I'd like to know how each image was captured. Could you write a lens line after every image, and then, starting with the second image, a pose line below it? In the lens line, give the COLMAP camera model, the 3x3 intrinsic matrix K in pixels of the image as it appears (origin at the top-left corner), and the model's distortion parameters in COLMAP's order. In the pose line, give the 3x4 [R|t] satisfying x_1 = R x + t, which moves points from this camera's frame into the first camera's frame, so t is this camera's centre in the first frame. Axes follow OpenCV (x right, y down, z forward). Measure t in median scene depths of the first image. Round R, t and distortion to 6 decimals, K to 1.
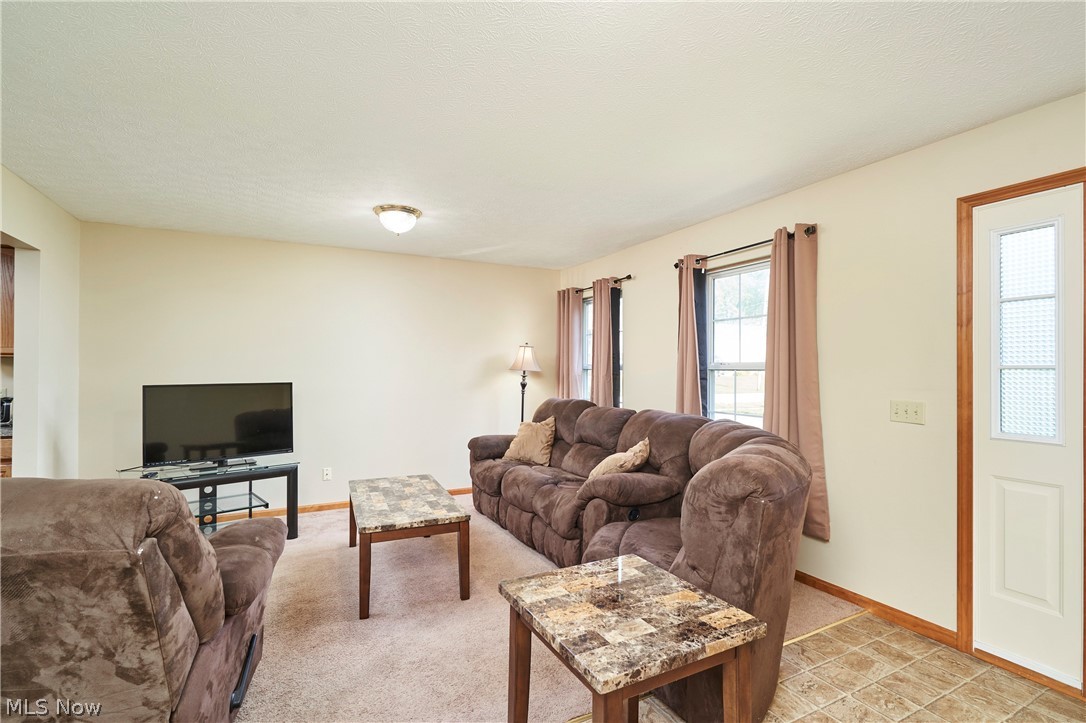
lens RADIAL K [[512.1, 0, 543.3], [0, 512.1, 363.0], [0, 0, 1]] dist [0.009761, -0.000335]
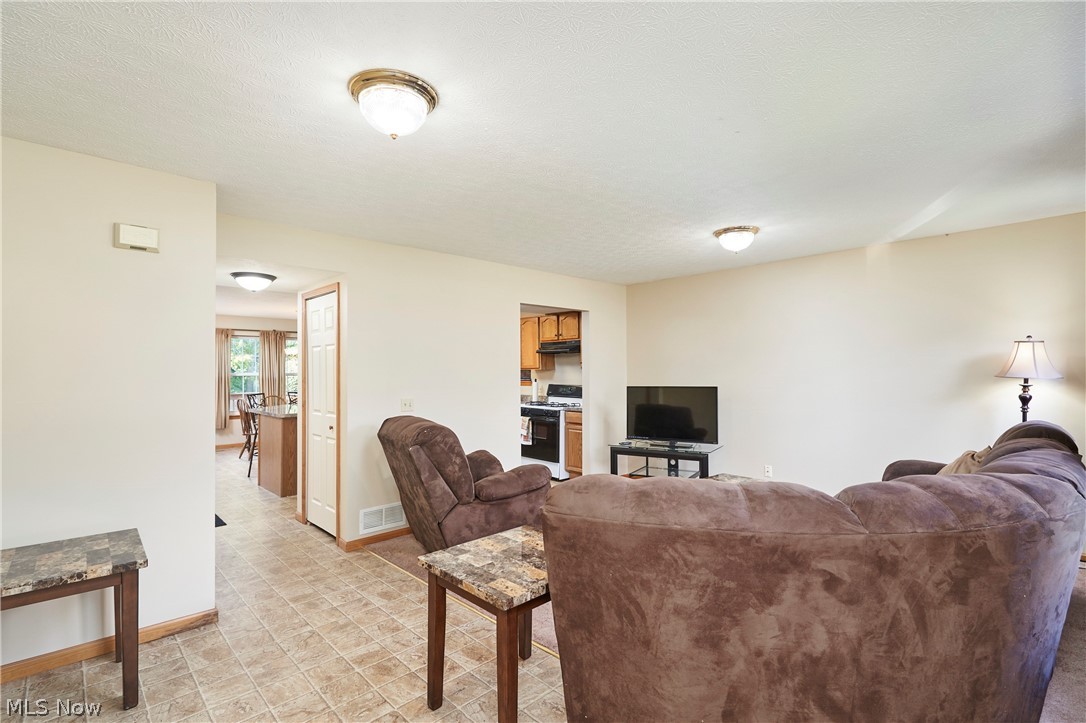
lens RADIAL K [[512.1, 0, 540.5], [0, 512.1, 368.5], [0, 0, 1]] dist [0.009761, -0.000335]
pose [[0.257337, -0.009406, -0.966276, 1.498956], [0.019353, 0.999802, -0.004579, -0.020267], [0.966128, -0.017522, 0.257469, 0.735009]]
